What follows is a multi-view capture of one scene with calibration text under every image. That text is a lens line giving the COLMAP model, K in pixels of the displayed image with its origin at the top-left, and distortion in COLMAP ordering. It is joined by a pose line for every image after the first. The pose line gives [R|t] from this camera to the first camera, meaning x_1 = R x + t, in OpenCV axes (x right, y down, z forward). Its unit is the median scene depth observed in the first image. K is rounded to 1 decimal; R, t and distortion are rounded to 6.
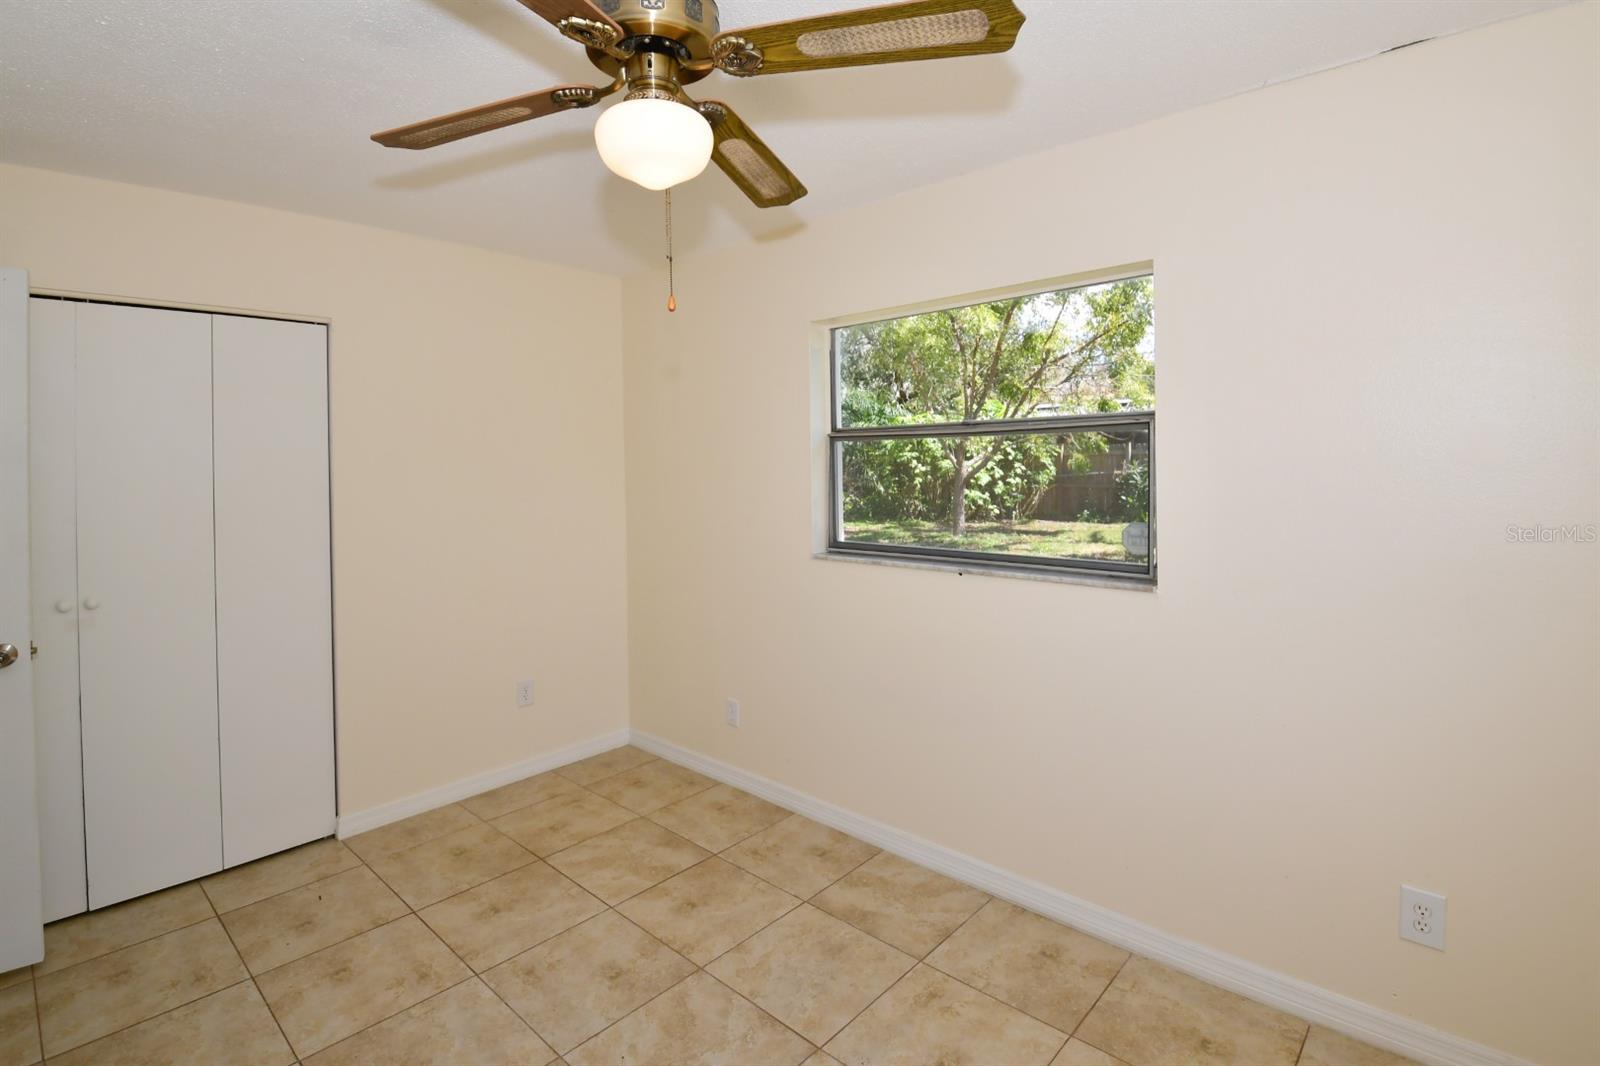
lens RADIAL K [[778.8, 0, 797.1], [0, 778.8, 442.2], [0, 0, 1]] dist [0.009270, -0.021170]
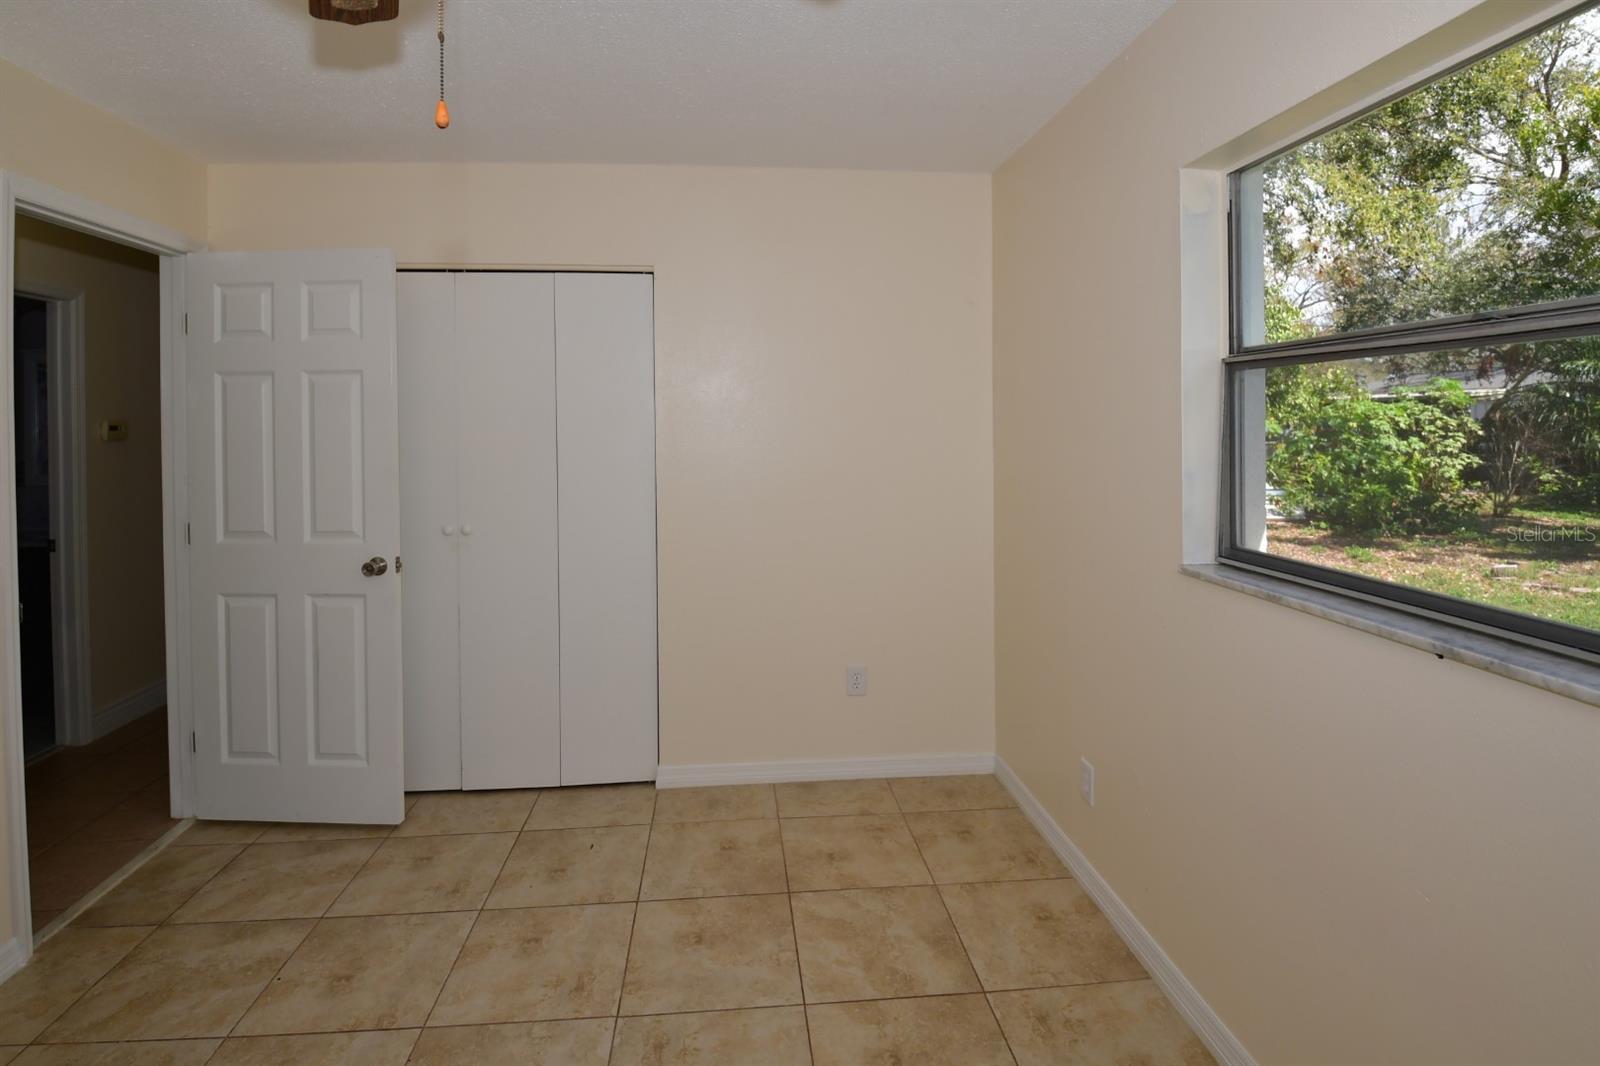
lens RADIAL K [[778.8, 0, 800.9], [0, 778.8, 430.6], [0, 0, 1]] dist [0.009270, -0.021170]
pose [[0.733581, 0.015627, -0.679422, 0.235554], [0.010957, 0.999334, 0.034816, 0.020338], [0.679513, -0.032985, 0.732921, 0.432041]]
